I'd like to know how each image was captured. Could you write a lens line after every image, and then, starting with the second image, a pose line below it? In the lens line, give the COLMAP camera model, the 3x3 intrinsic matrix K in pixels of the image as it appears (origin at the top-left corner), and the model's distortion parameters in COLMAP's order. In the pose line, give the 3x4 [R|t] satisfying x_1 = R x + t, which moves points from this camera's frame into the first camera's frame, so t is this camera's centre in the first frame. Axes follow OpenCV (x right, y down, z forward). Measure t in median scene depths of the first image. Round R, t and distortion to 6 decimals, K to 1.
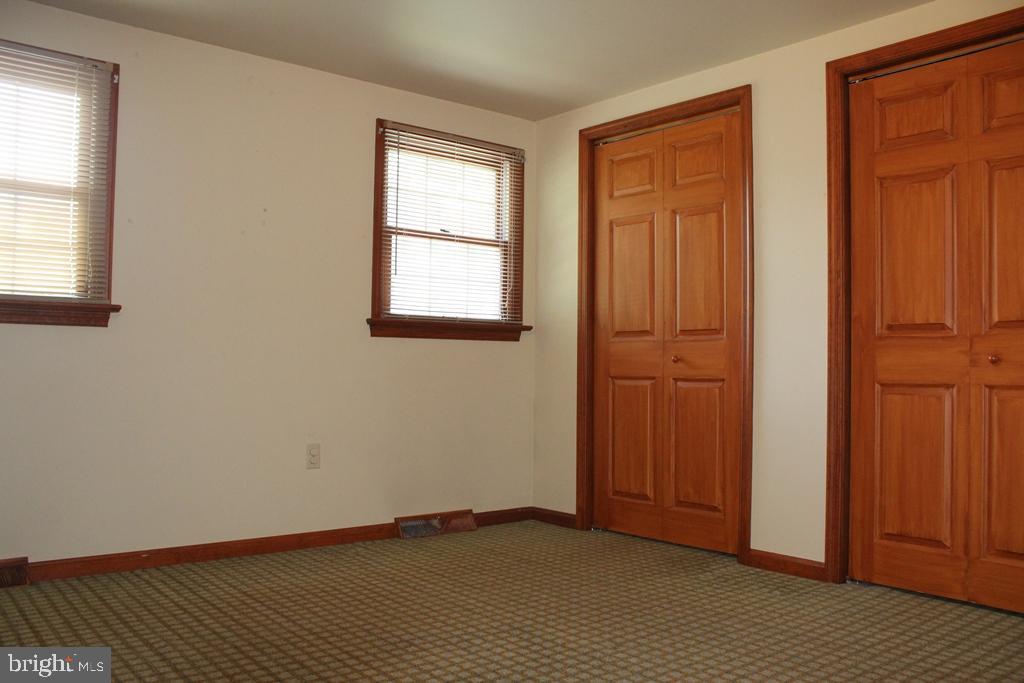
lens RADIAL K [[860.5, 0, 501.3], [0, 860.5, 345.7], [0, 0, 1]] dist [-0.120017, 0.055425]
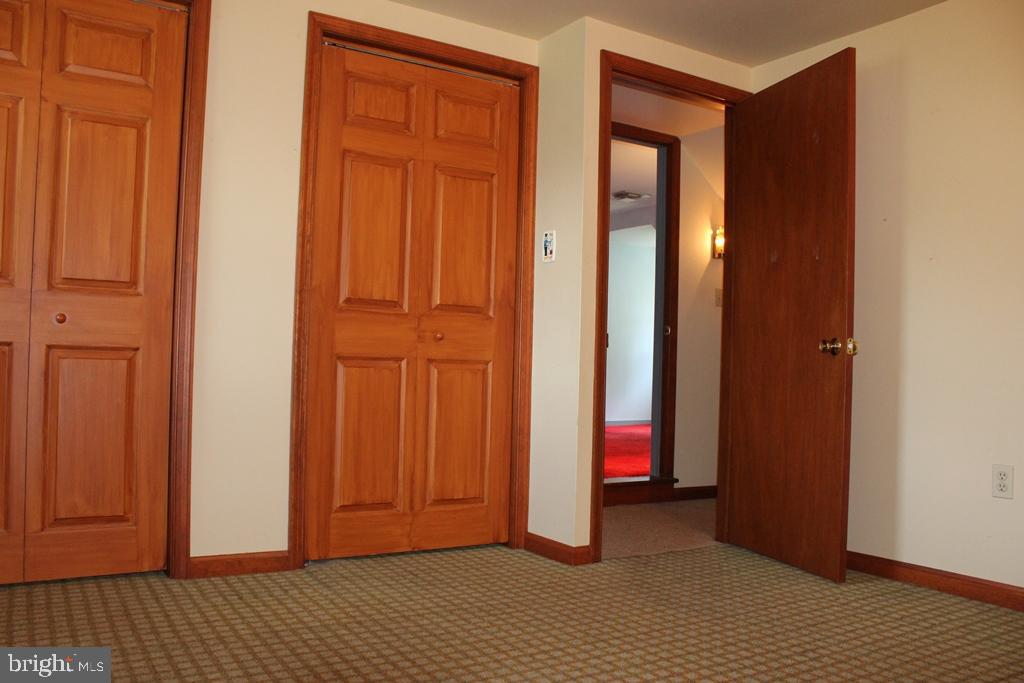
lens RADIAL K [[860.5, 0, 505.2], [0, 860.5, 338.1], [0, 0, 1]] dist [-0.120017, 0.055425]
pose [[0.128740, 0.020385, 0.991469, -0.557275], [-0.053881, 0.998456, -0.013533, 0.028351], [-0.990214, -0.051679, 0.129639, 0.715219]]
